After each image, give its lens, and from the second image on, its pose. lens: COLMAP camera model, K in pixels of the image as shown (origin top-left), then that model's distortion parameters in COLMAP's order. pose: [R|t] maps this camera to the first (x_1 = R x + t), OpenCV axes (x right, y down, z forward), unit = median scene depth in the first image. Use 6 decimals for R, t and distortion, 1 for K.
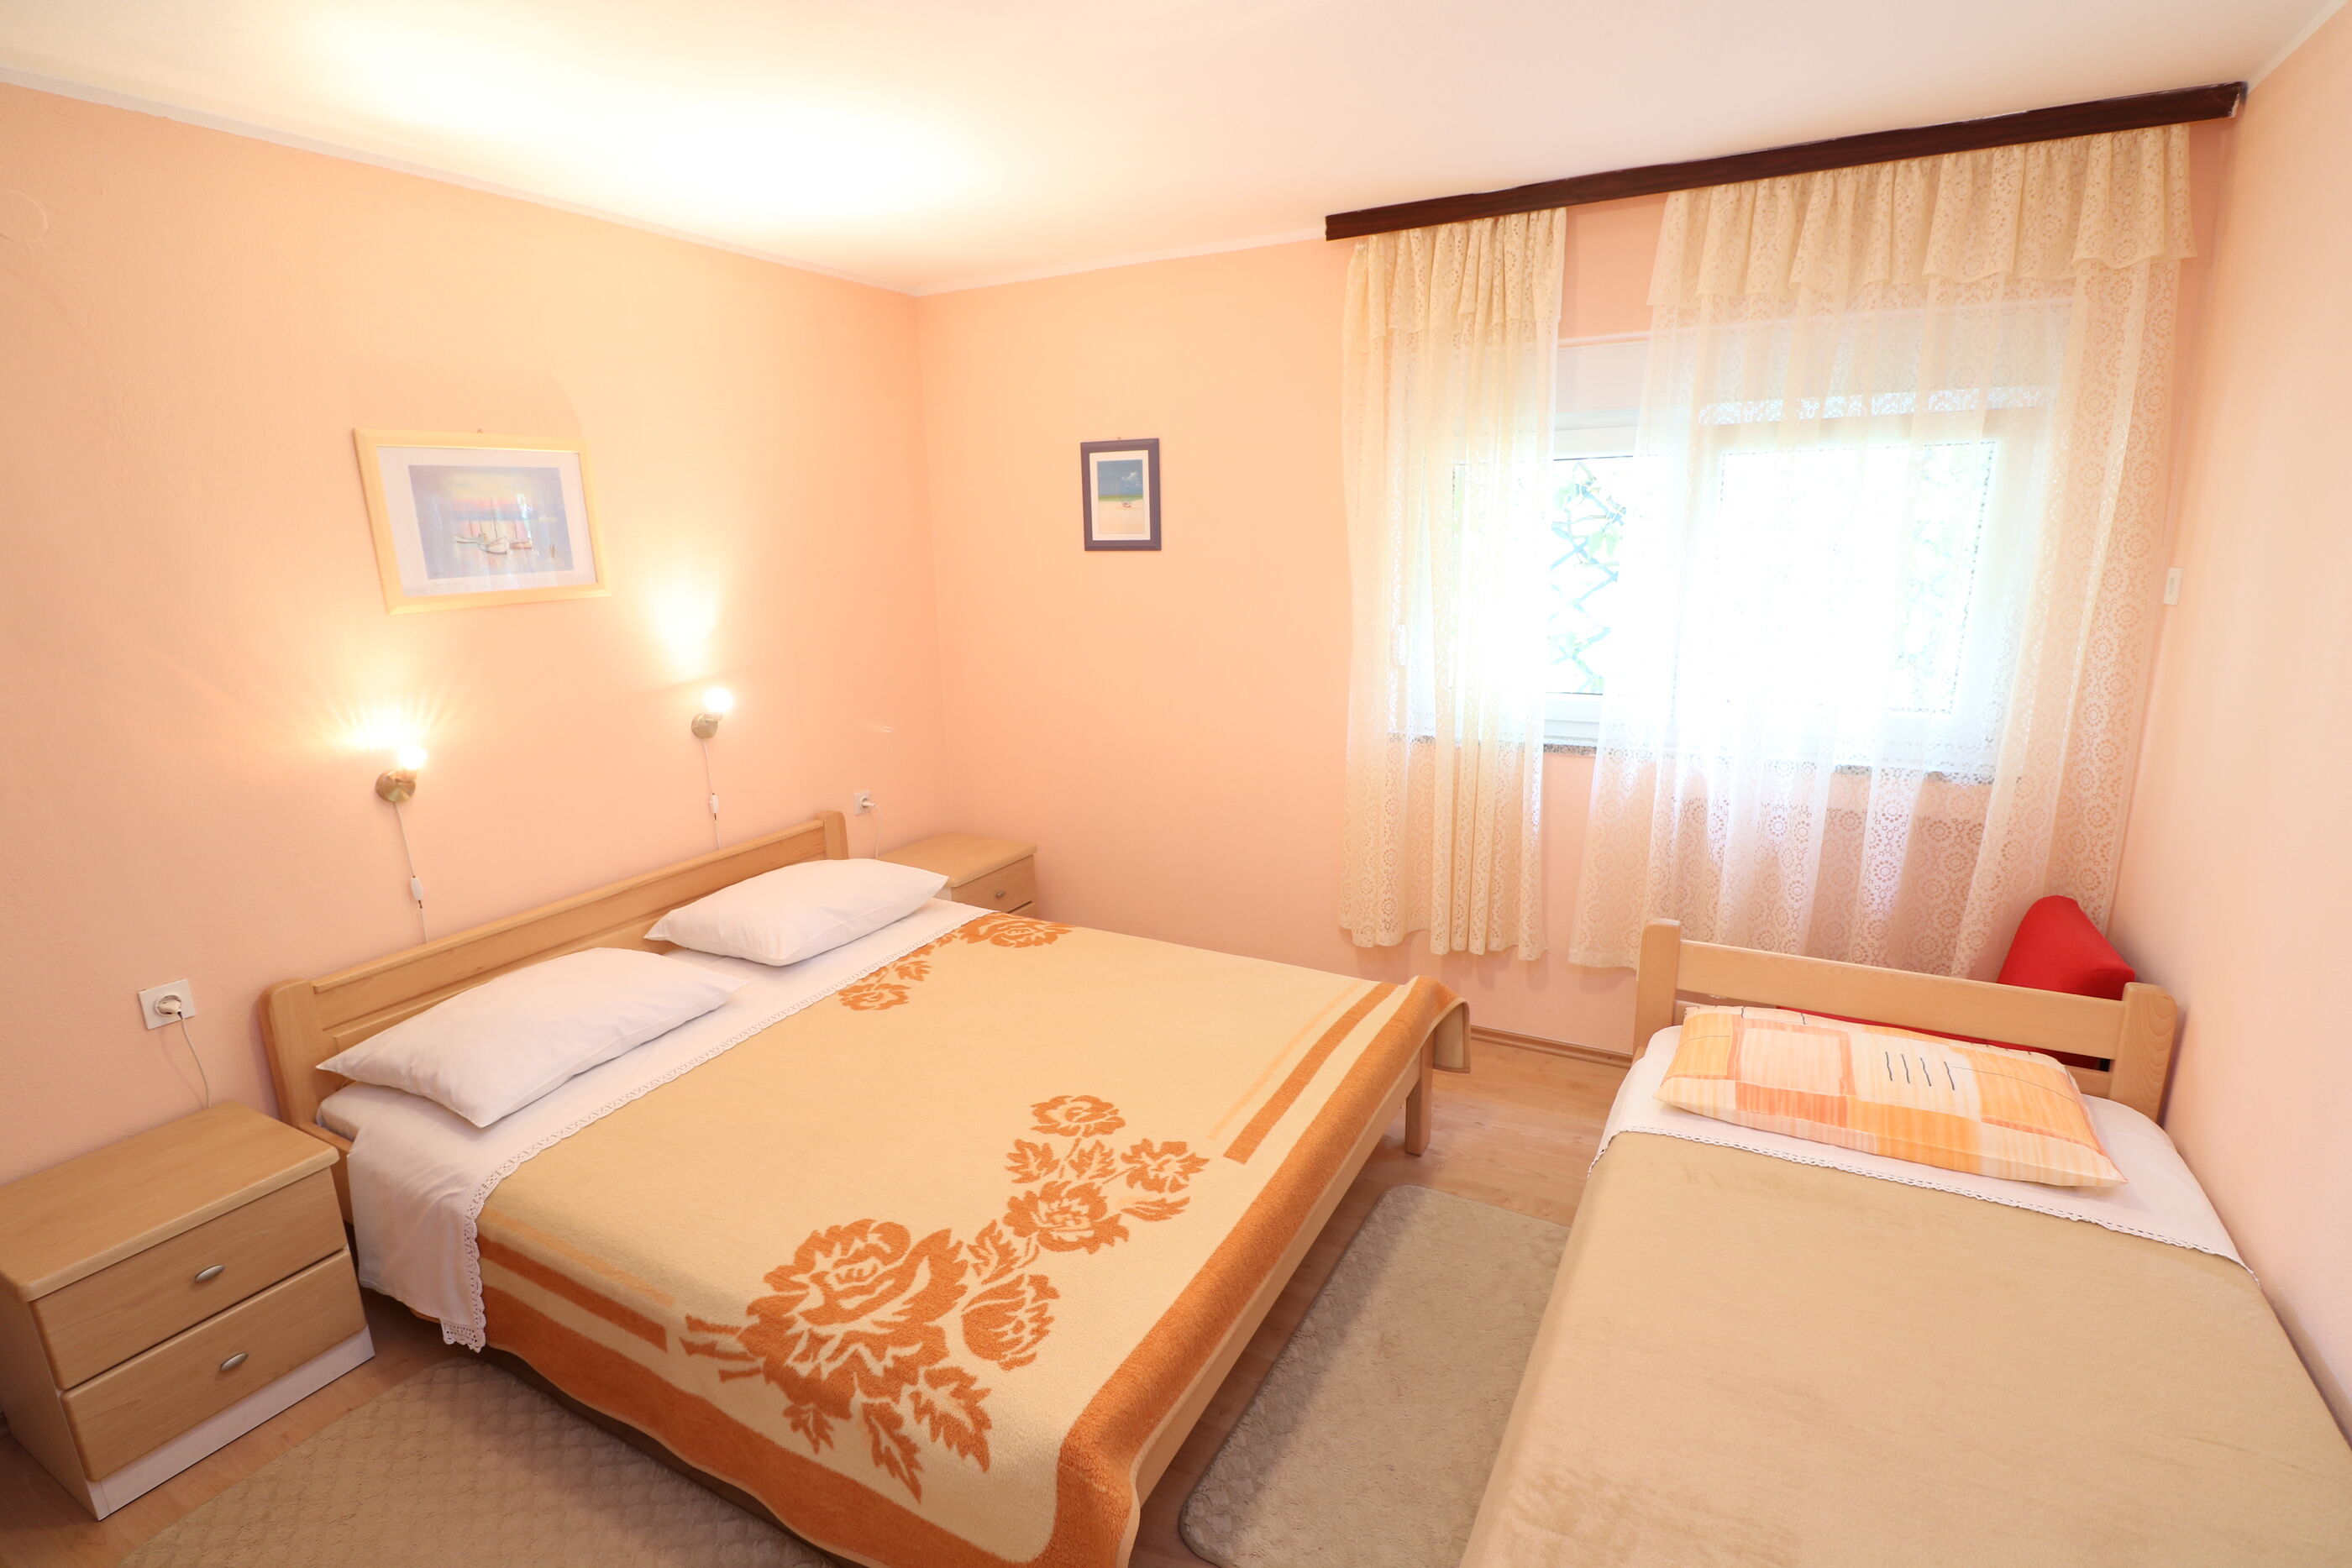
lens RADIAL K [[1087.5, 0, 1184.4], [0, 1087.5, 786.5], [0, 0, 1]] dist [-0.002647, -0.010740]
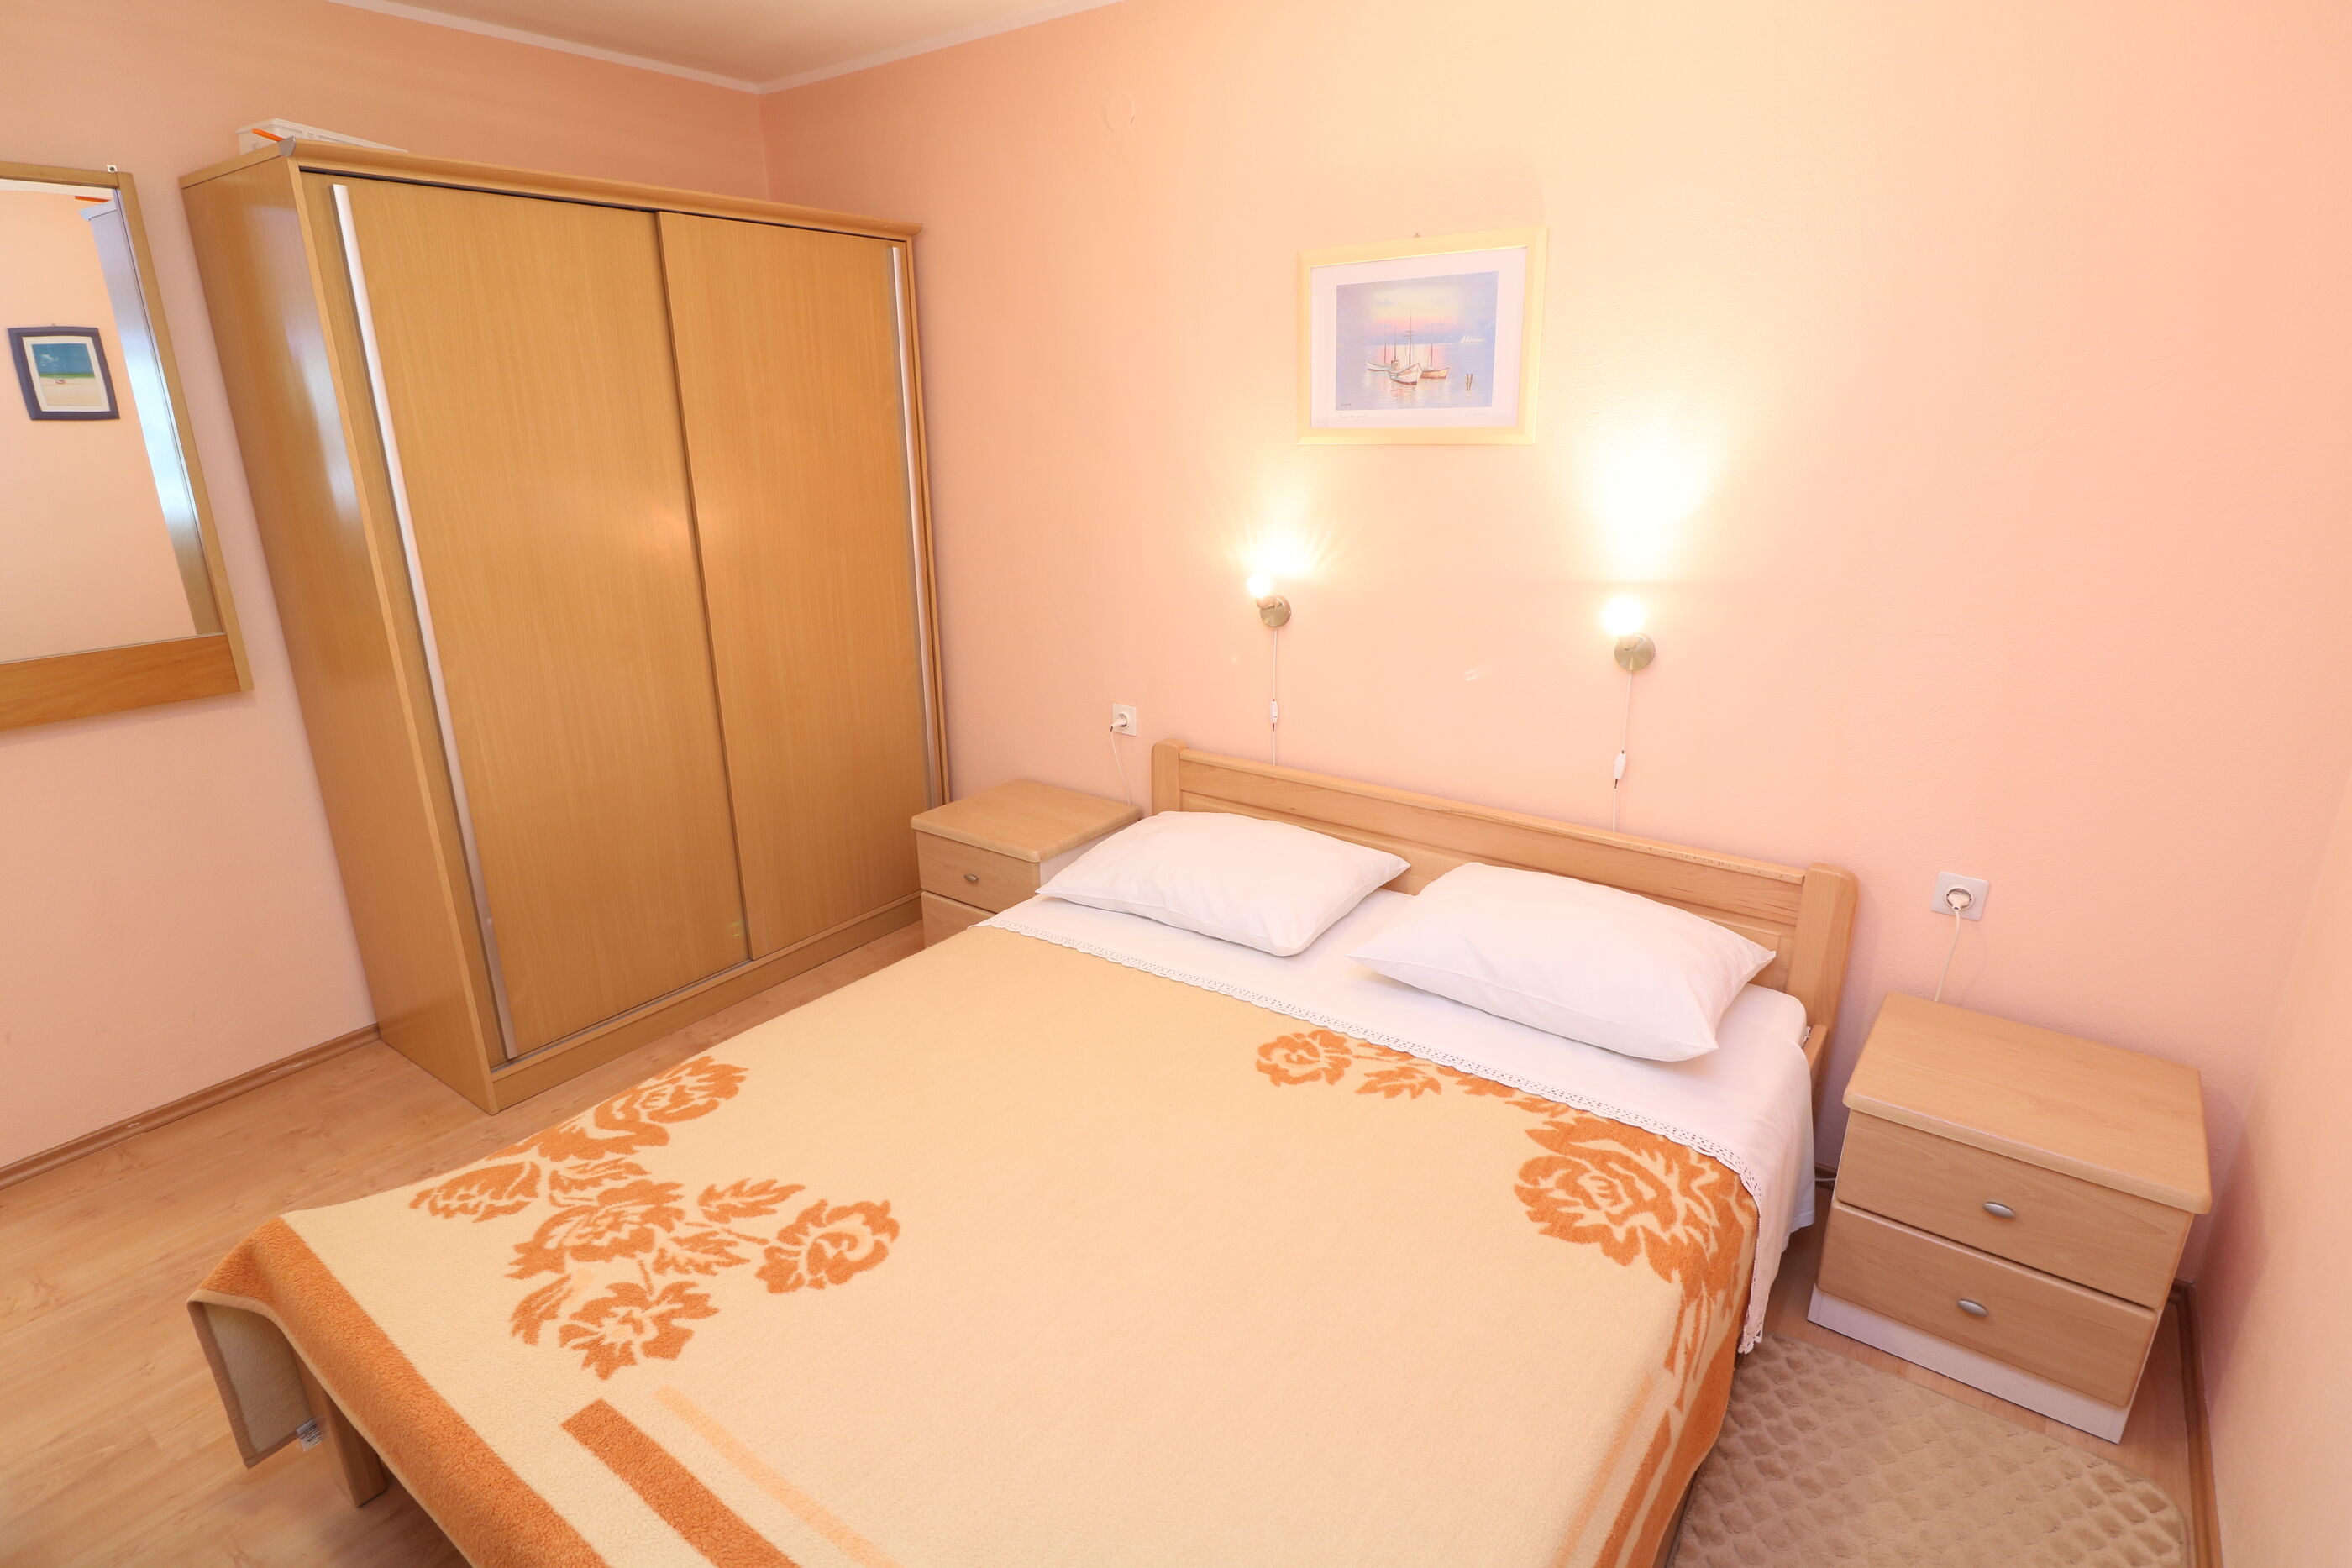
lens RADIAL K [[1199.7, 0, 1190.1], [0, 1199.7, 770.7], [0, 0, 1]] dist [0.004120, -0.012217]
pose [[-0.147905, 0.315871, -0.937203, 0.500710], [-0.217999, 0.913906, 0.342422, -0.285898], [0.964676, 0.254956, -0.066312, 1.251610]]
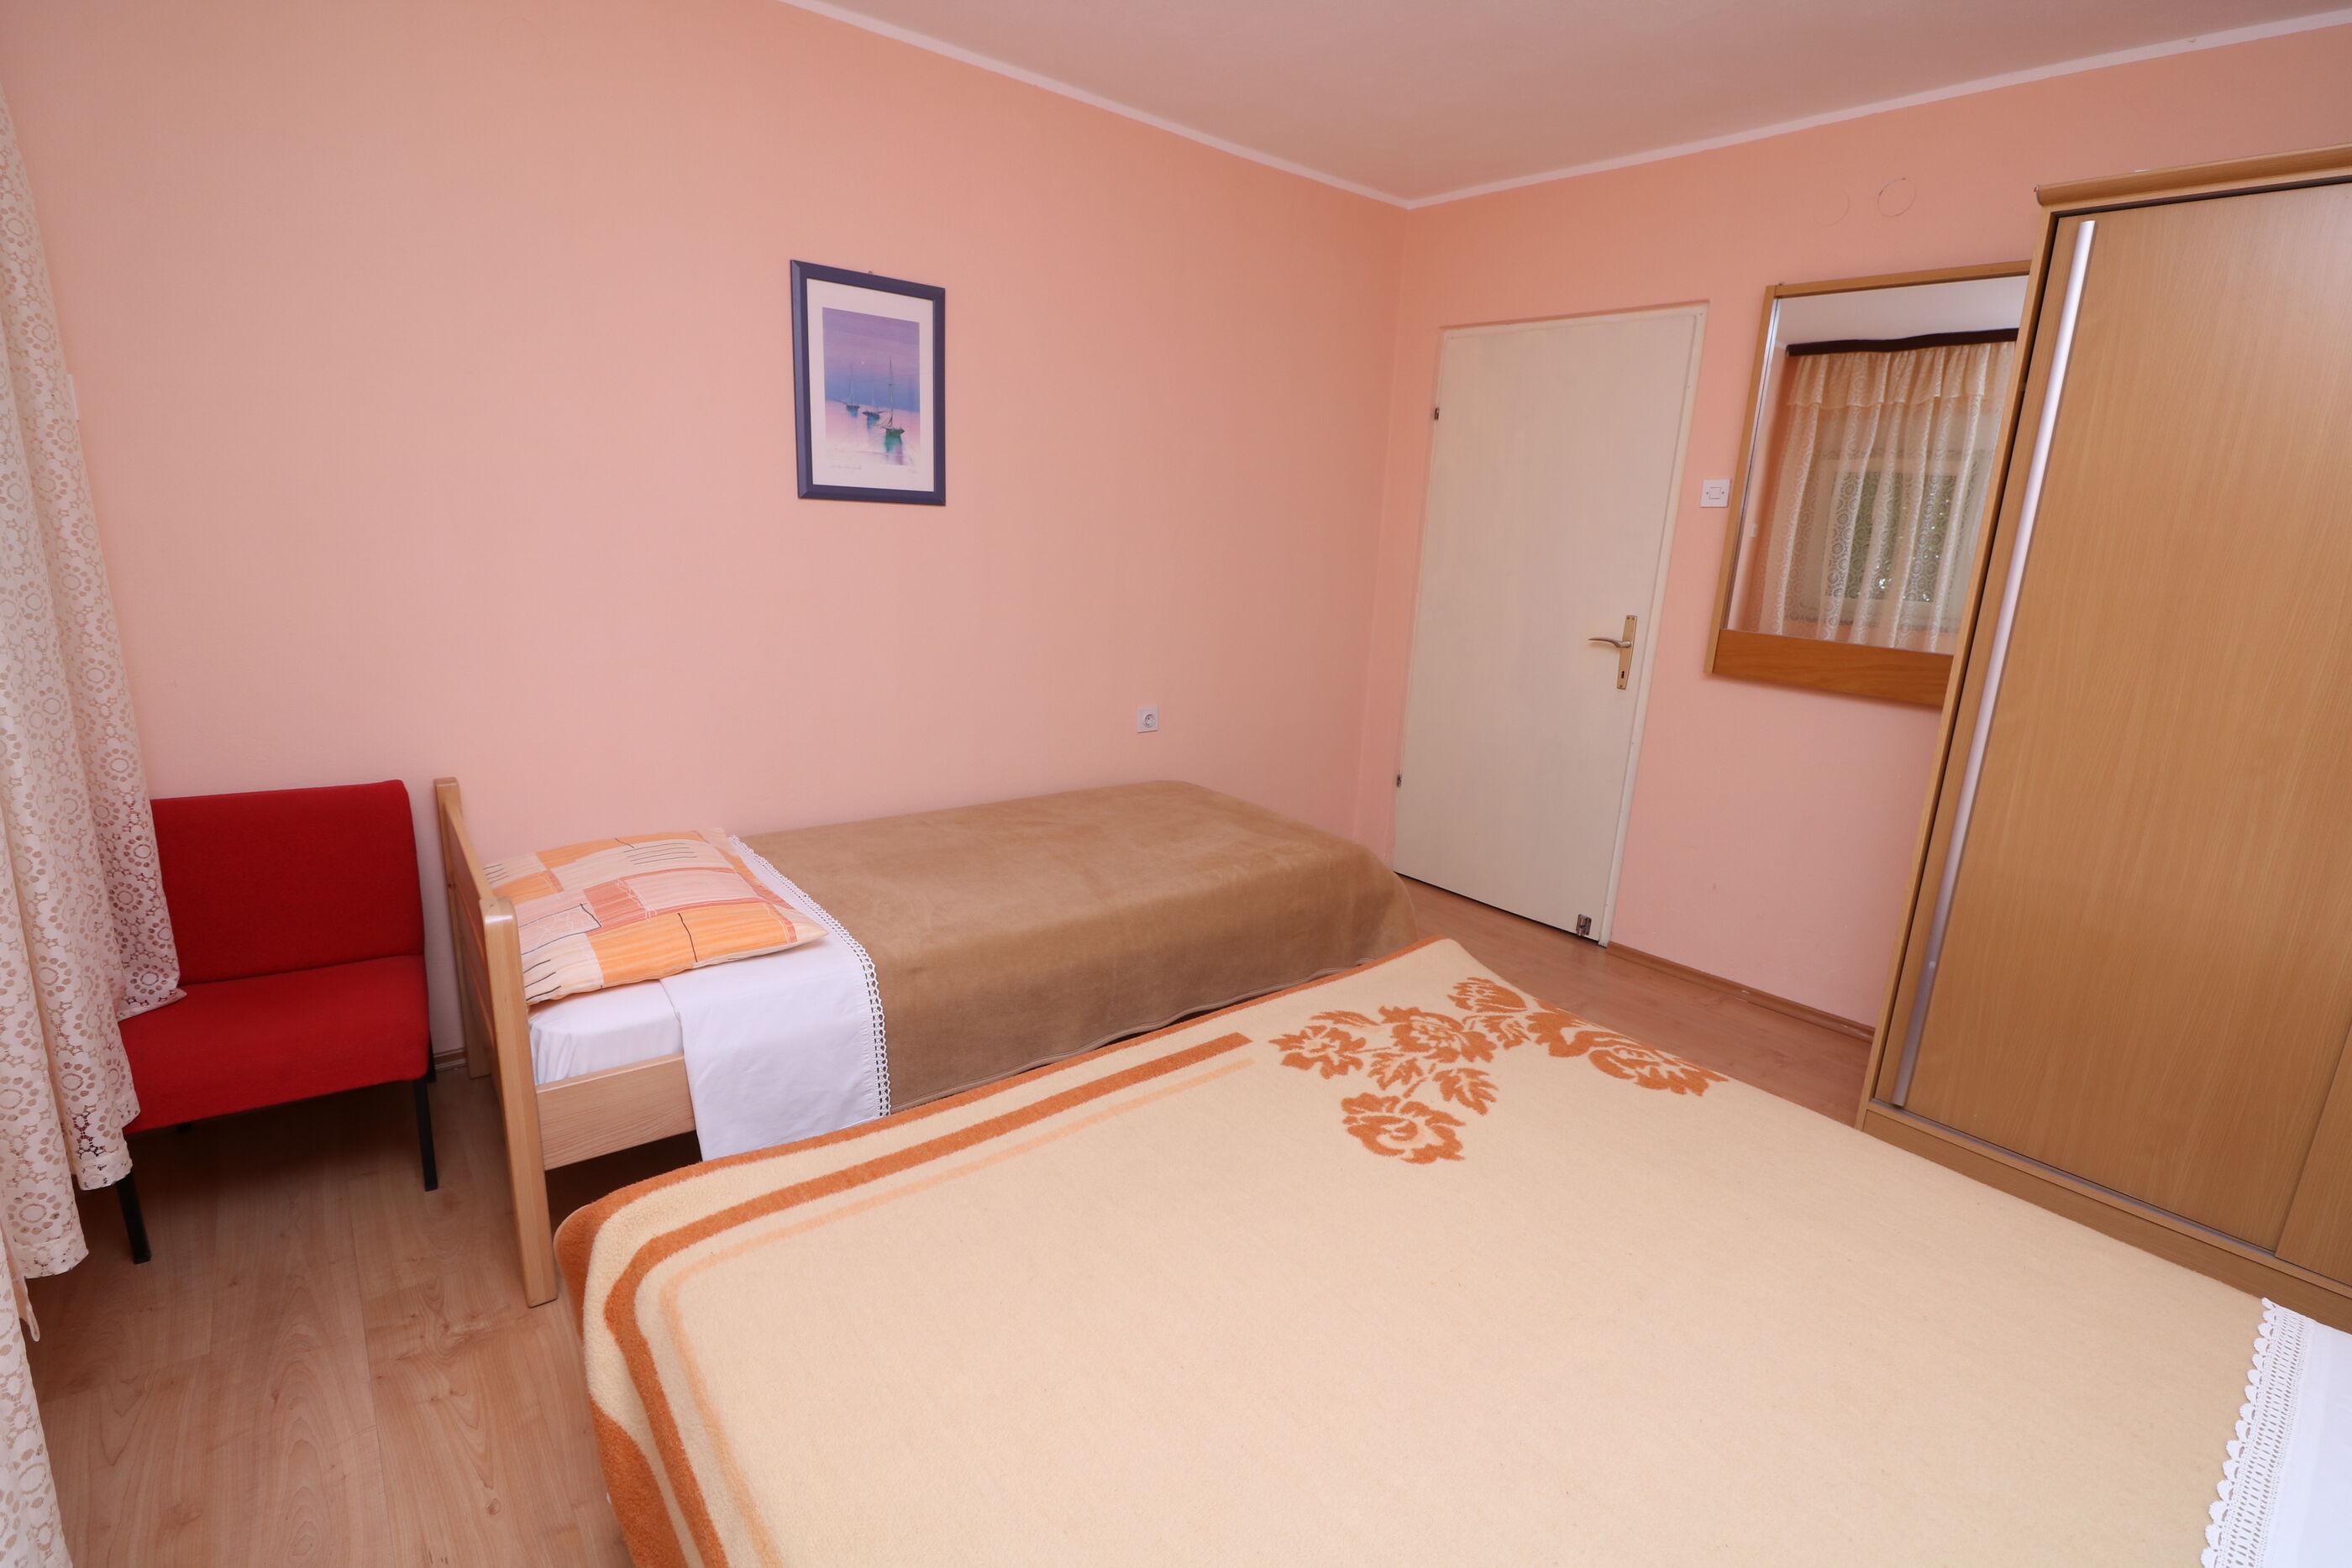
lens RADIAL K [[1087.5, 0, 1180.4], [0, 1087.5, 782.1], [0, 0, 1]] dist [-0.002647, -0.010740]
pose [[-0.917648, -0.117787, 0.379537, -0.224687], [0.062241, 0.900678, 0.430006, -0.246272], [-0.392490, 0.418217, -0.819174, 1.645243]]
